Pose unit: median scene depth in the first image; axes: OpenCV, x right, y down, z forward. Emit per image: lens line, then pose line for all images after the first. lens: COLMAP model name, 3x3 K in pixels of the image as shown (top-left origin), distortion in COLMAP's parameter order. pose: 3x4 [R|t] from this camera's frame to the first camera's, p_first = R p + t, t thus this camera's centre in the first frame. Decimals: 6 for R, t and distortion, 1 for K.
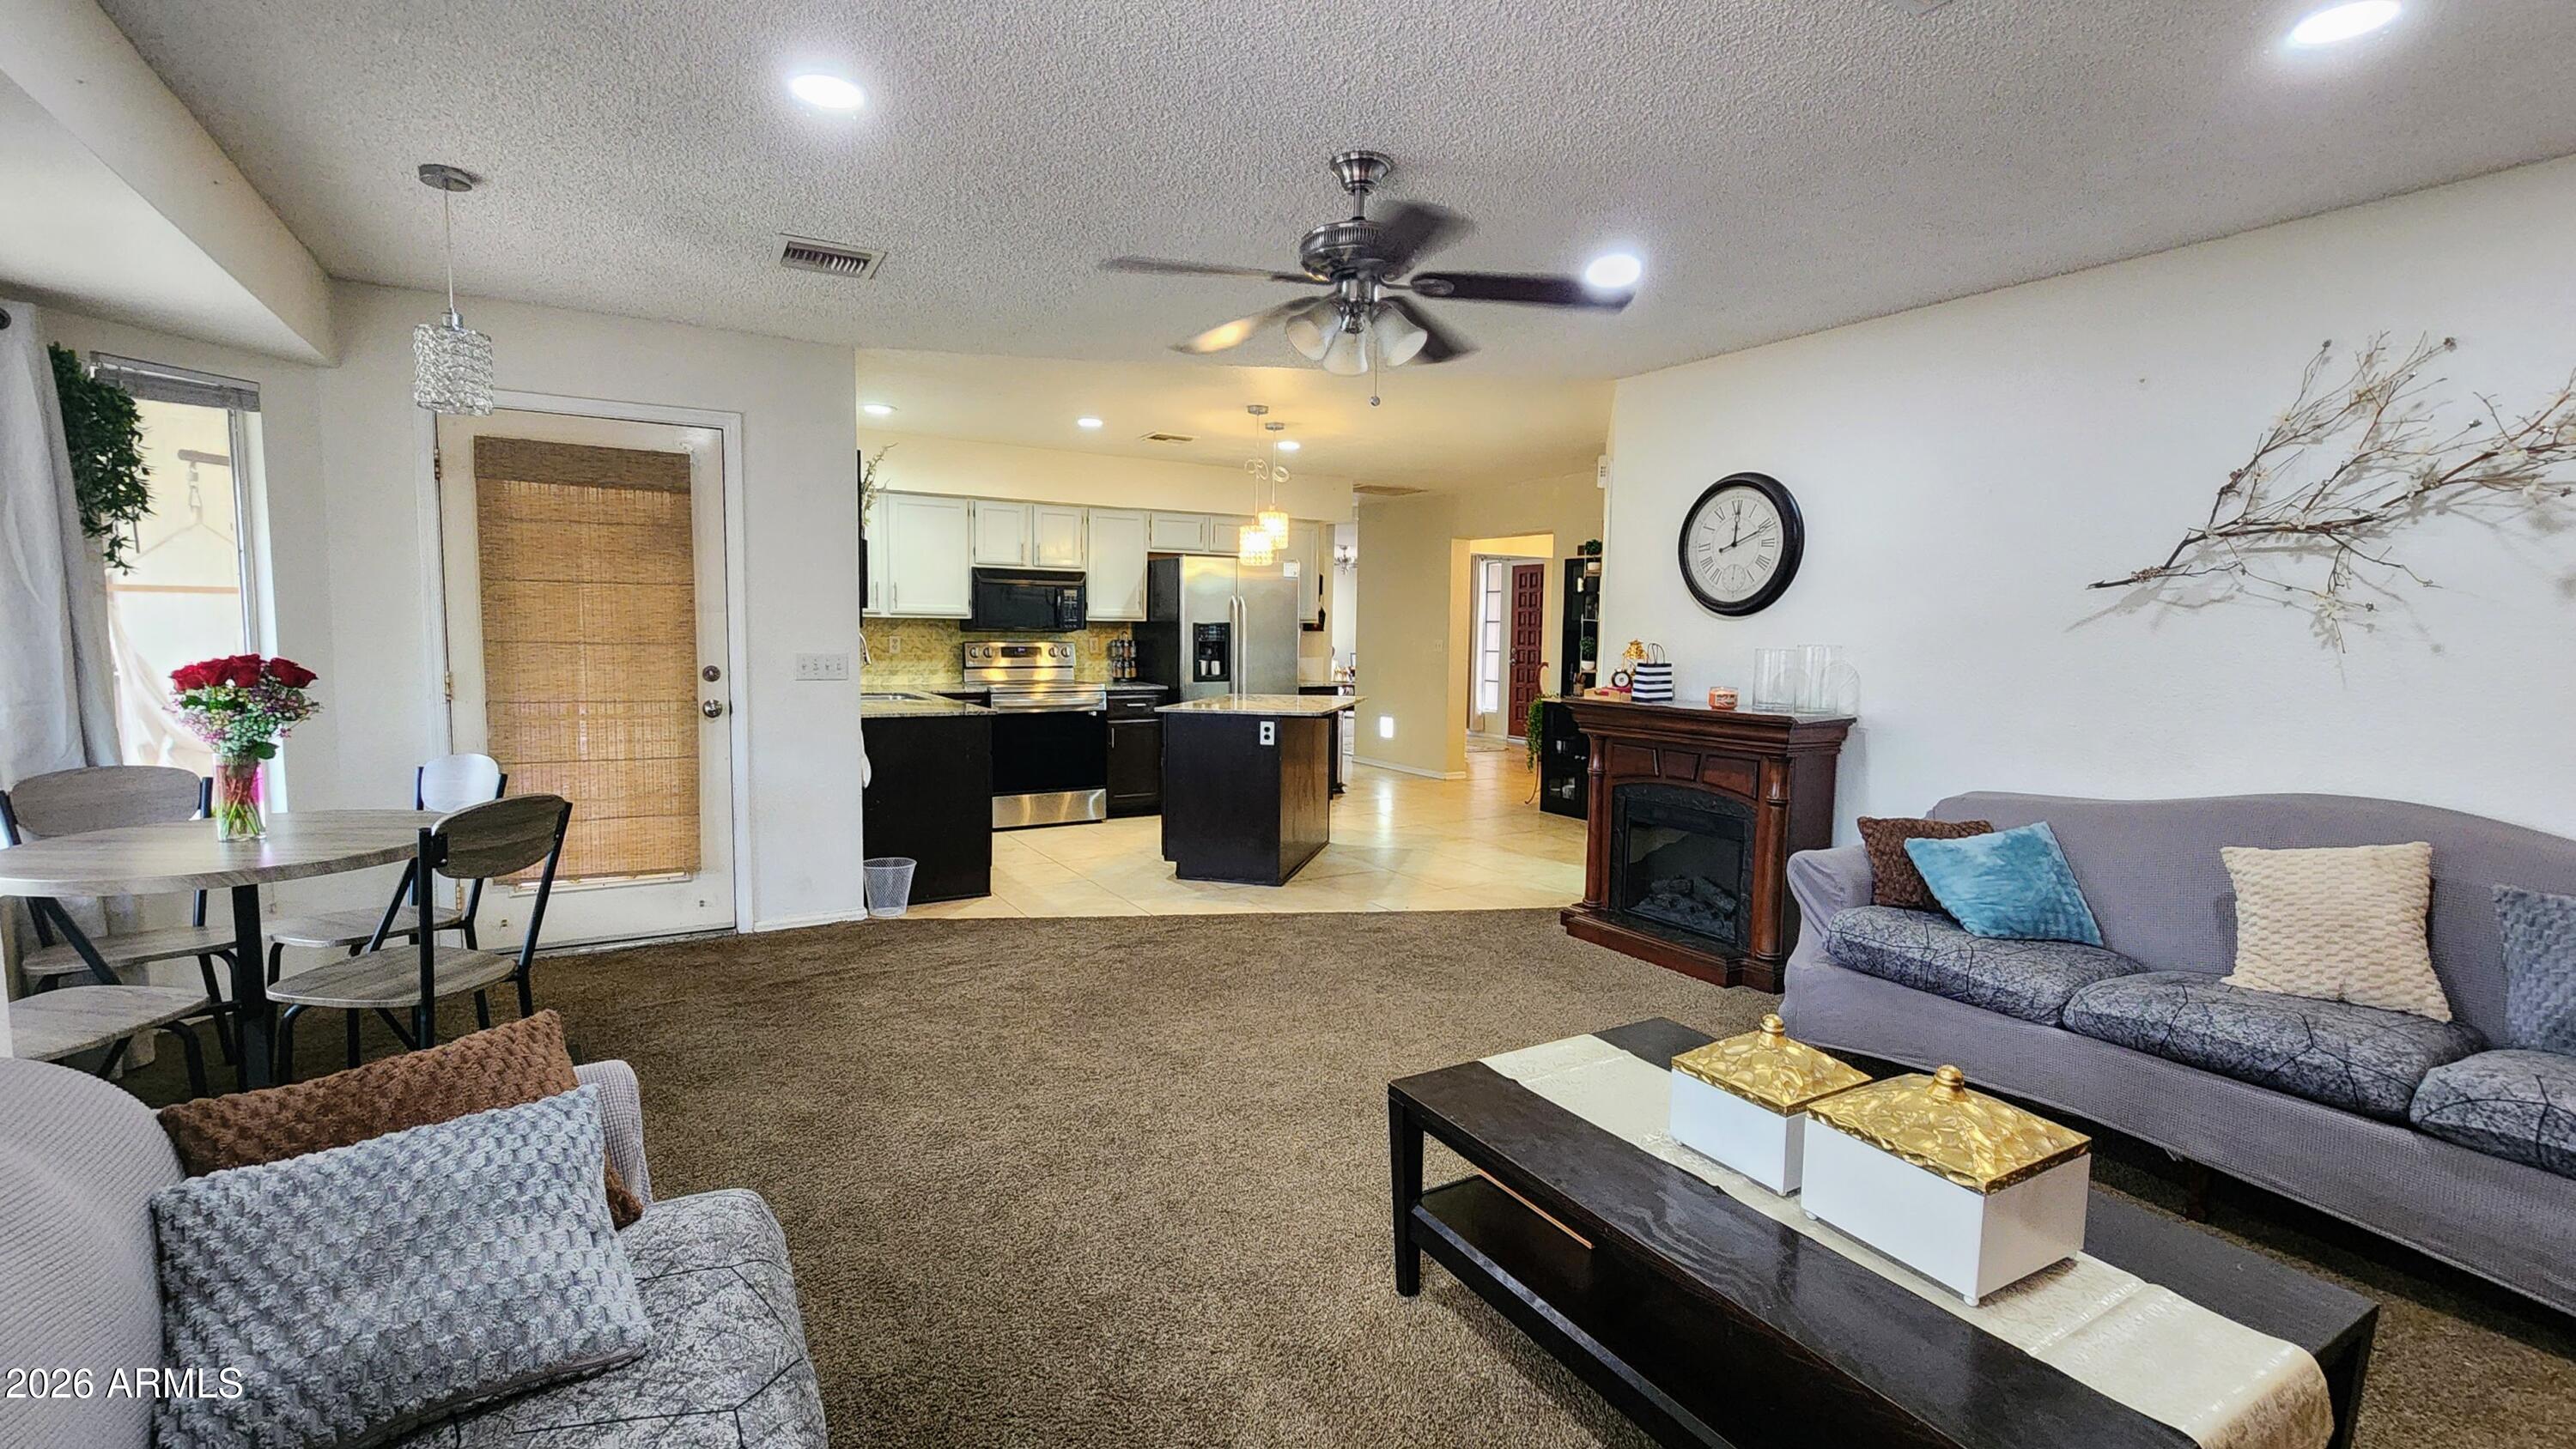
lens RADIAL K [[1072.5, 0, 1279.6], [0, 1072.5, 725.7], [0, 0, 1]] dist [-0.002574, -0.000108]
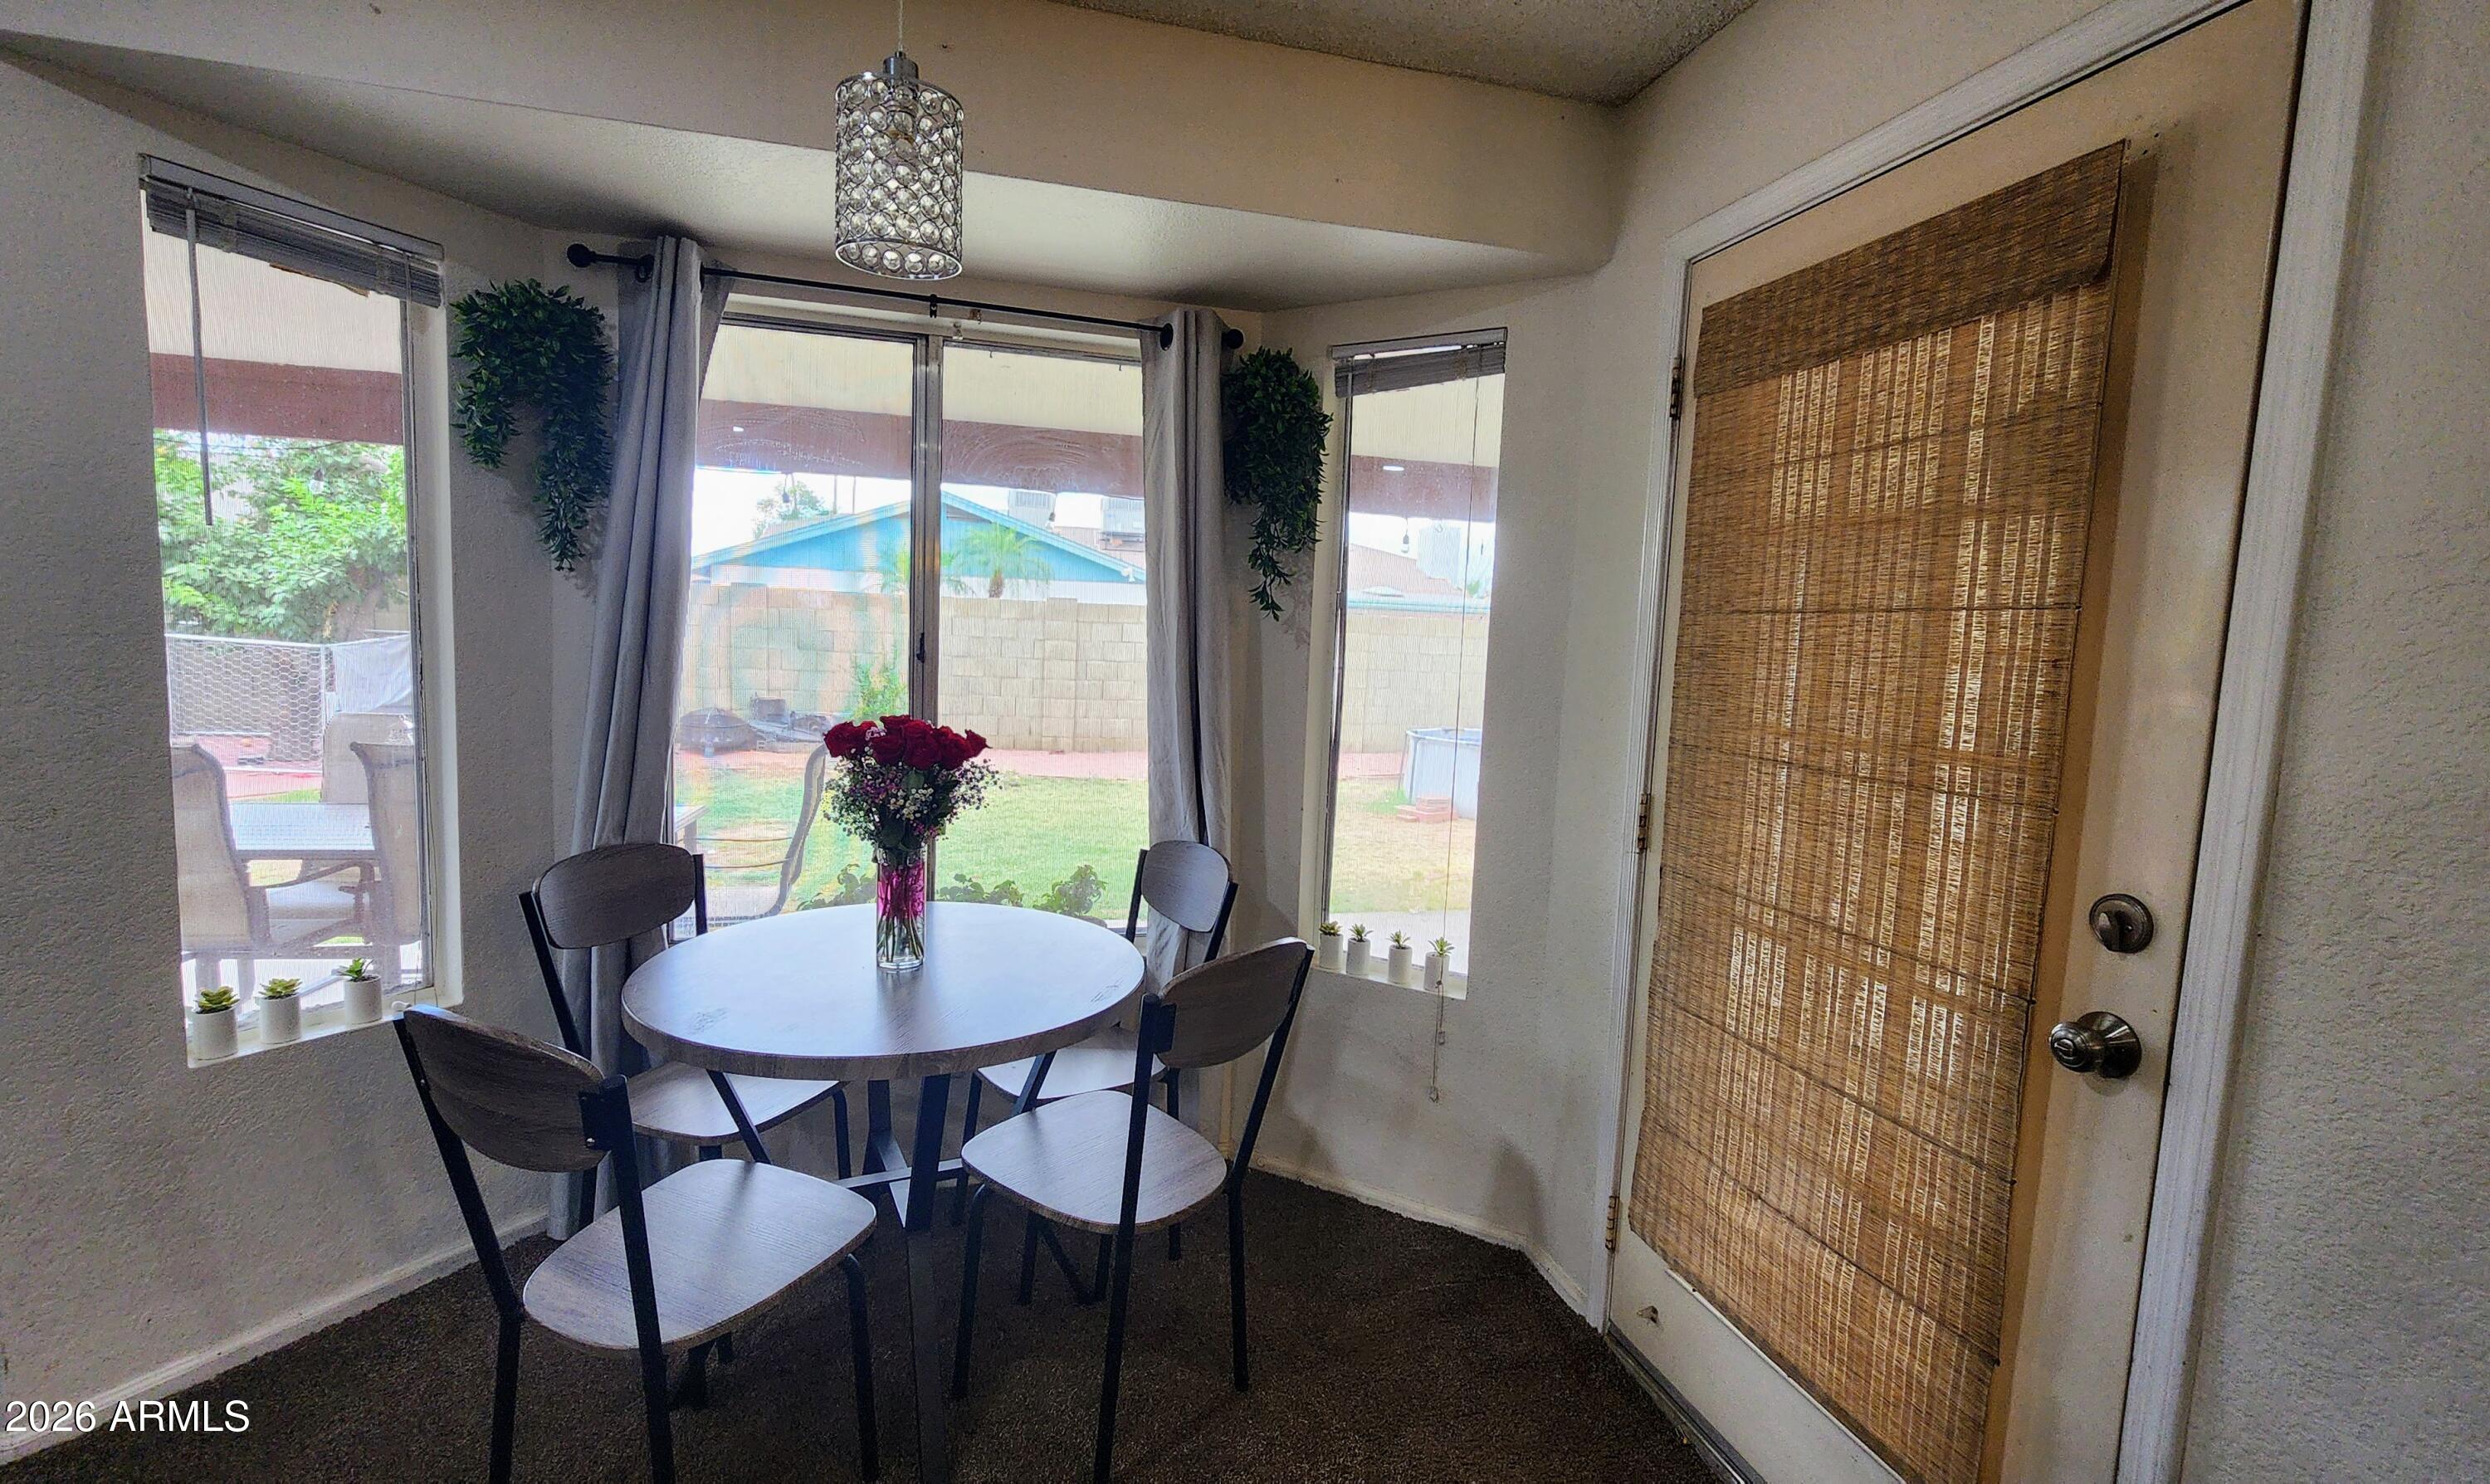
lens RADIAL K [[1113.6, 0, 1245.0], [0, 1113.6, 742.0], [0, 0, 1]] dist [0.001321, 0.000247]
pose [[-0.262676, 0.066458, -0.962593, -0.208991], [-0.126790, 0.986597, 0.102714, -0.102190], [0.956517, 0.149028, -0.250729, 0.901187]]
